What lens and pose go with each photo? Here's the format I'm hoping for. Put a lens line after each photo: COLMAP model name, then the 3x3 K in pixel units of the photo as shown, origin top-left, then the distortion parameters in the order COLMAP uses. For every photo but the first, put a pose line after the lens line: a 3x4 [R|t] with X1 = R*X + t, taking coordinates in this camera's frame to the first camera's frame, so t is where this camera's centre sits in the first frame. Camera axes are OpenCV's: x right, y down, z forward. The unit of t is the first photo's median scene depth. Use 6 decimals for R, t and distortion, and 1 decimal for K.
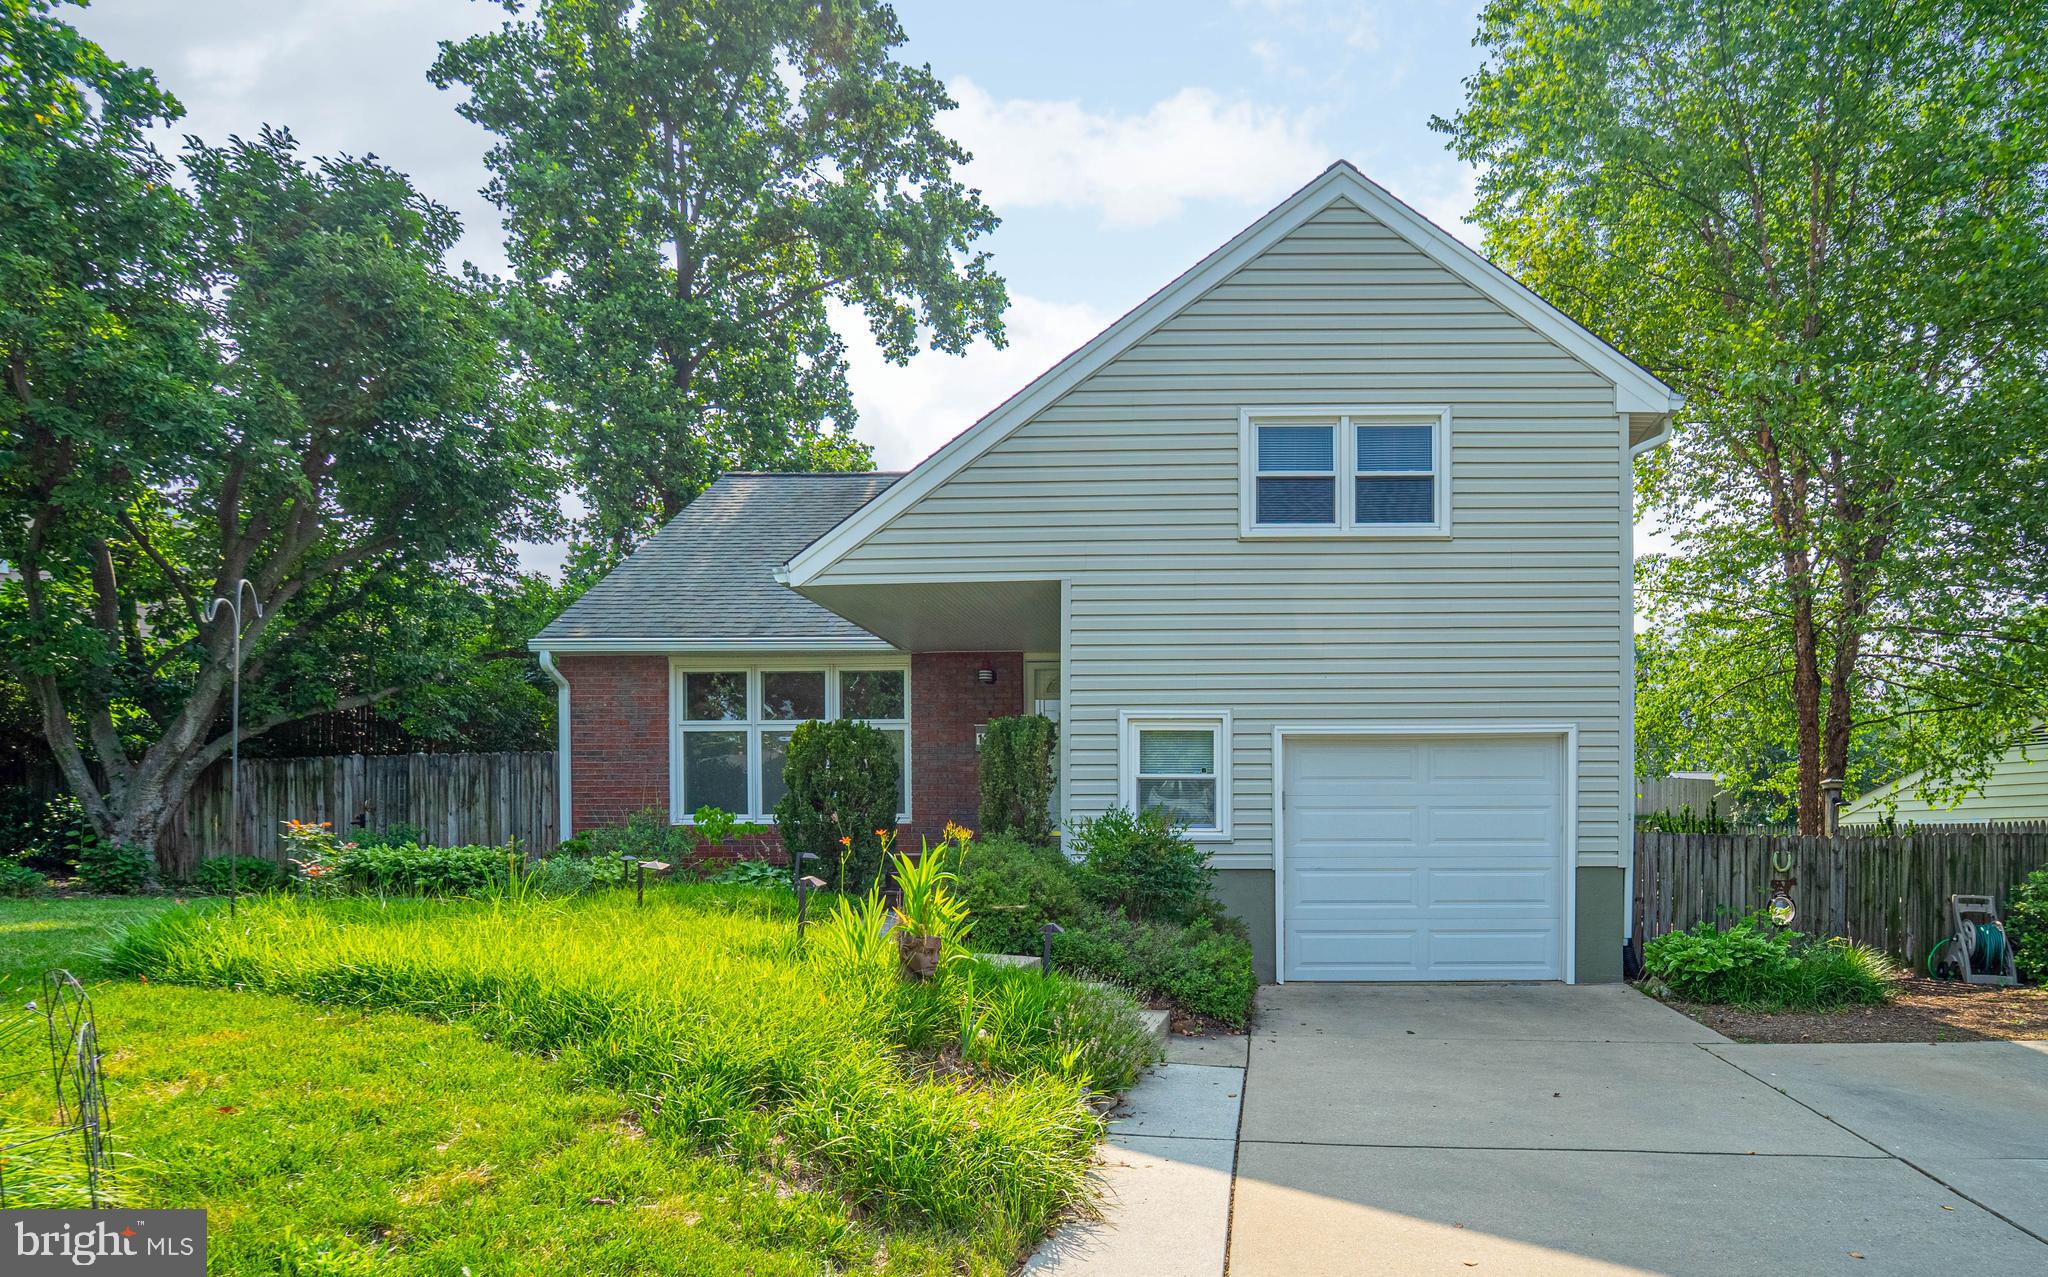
lens RADIAL K [[1137.8, 0, 1237.0], [0, 1137.8, 858.2], [0, 0, 1]] dist [-0.000164, -0.006150]
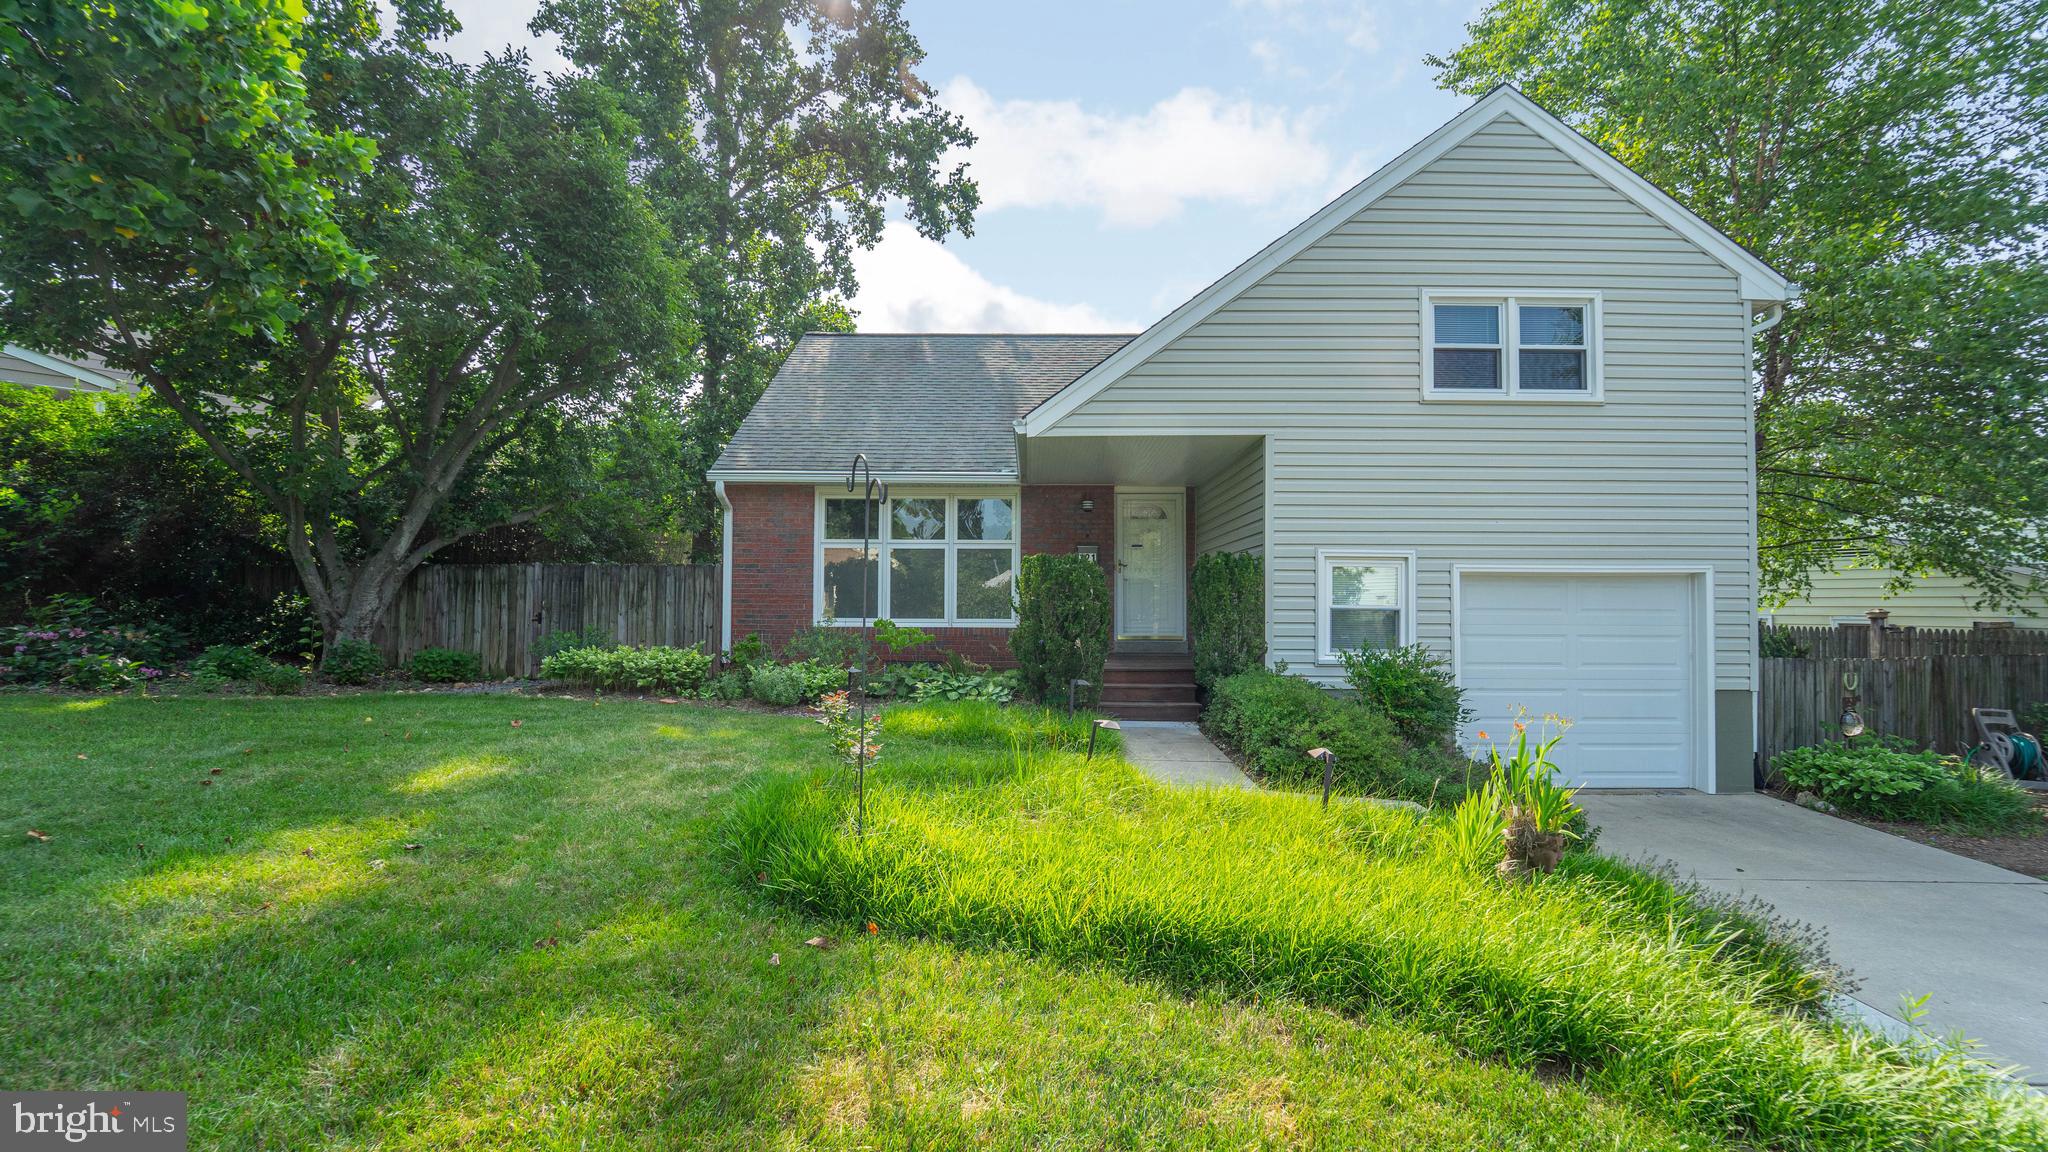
lens RADIAL K [[844.7, 0, 1017.9], [0, 844.7, 583.9], [0, 0, 1]] dist [-0.010929, -0.001162]
pose [[0.999878, 0.010136, 0.011848, -0.325076], [-0.009706, 0.999311, -0.035836, -0.048968], [-0.012204, 0.035717, 0.999287, 0.127868]]
